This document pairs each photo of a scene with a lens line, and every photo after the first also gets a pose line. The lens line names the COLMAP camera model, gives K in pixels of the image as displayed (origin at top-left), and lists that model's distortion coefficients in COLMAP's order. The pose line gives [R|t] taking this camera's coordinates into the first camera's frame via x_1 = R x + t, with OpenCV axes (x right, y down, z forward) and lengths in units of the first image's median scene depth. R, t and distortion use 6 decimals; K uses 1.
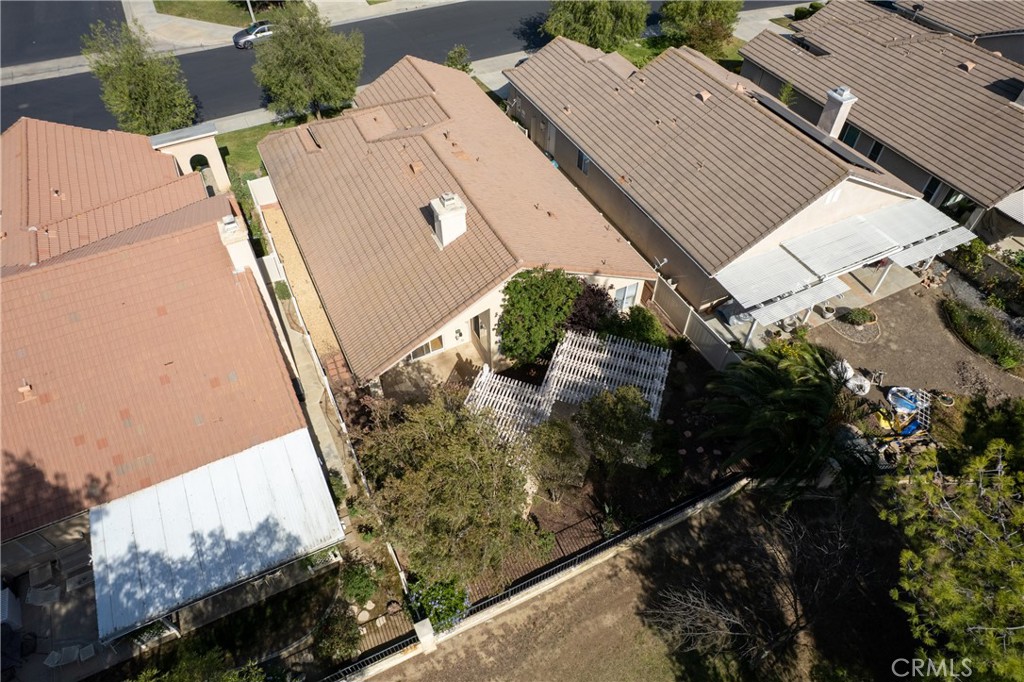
lens RADIAL K [[662.4, 0, 509.7], [0, 662.4, 345.5], [0, 0, 1]] dist [-0.099355, 0.090102]
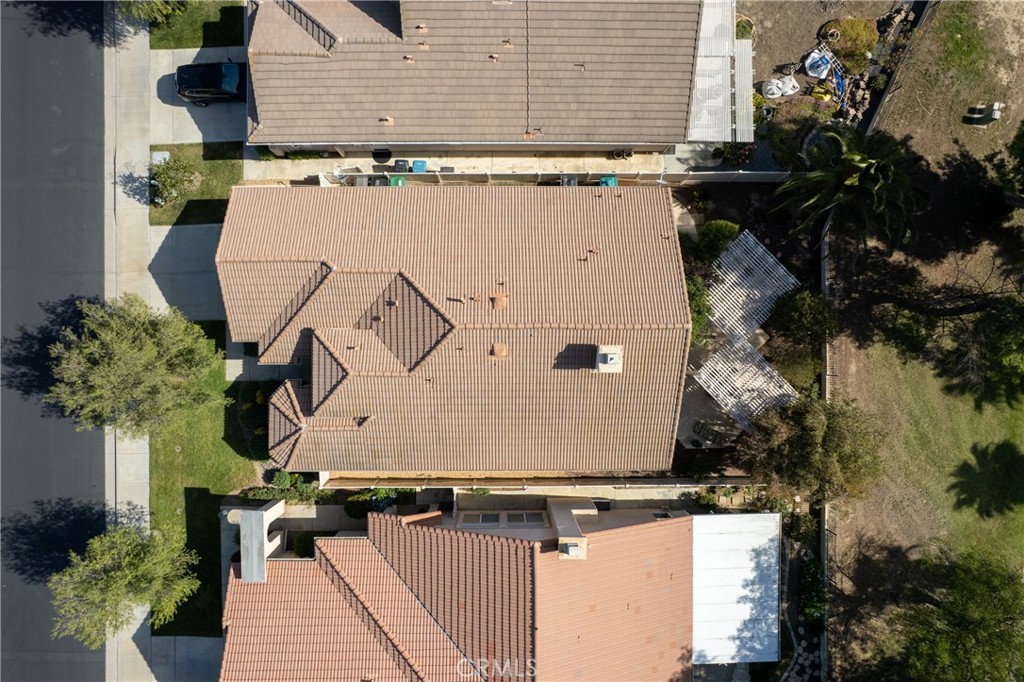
lens RADIAL K [[662.4, 0, 509.7], [0, 662.4, 345.5], [0, 0, 1]] dist [-0.099355, 0.090102]
pose [[0.439234, -0.898369, 0.002695, -0.168042], [0.665710, 0.327493, 0.670506, -1.170342], [-0.603244, -0.292715, 0.741899, 0.332659]]
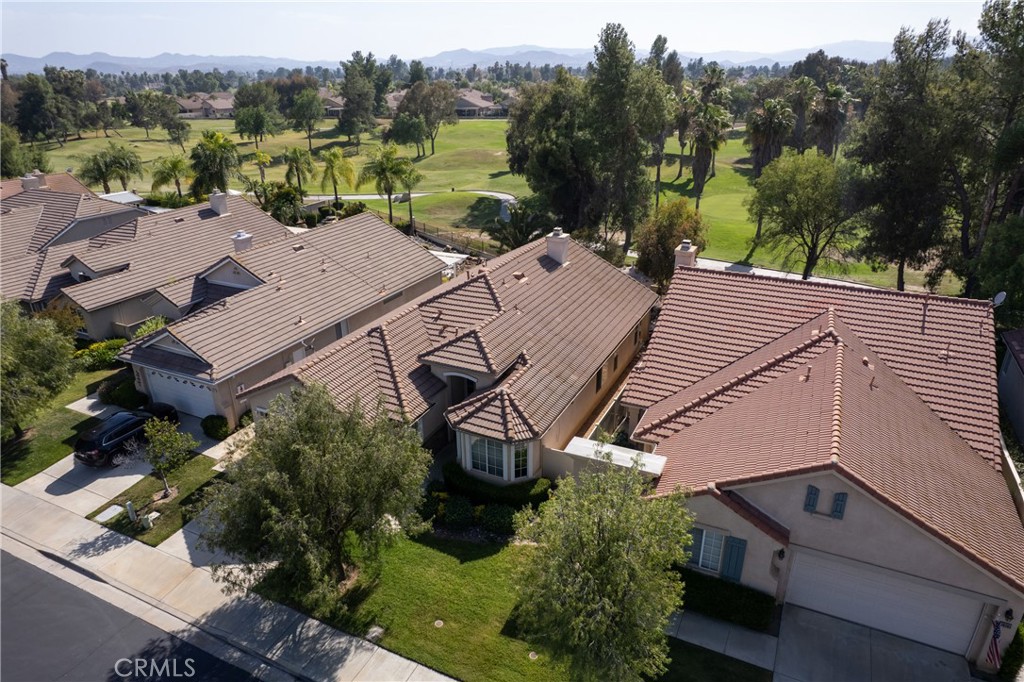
lens RADIAL K [[662.4, 0, 509.7], [0, 662.4, 345.5], [0, 0, 1]] dist [-0.099355, 0.090102]
pose [[-0.609789, -0.302812, 0.732435, -1.345660], [0.602362, 0.423528, 0.676597, -1.328403], [-0.515089, 0.853773, -0.075860, 1.533850]]
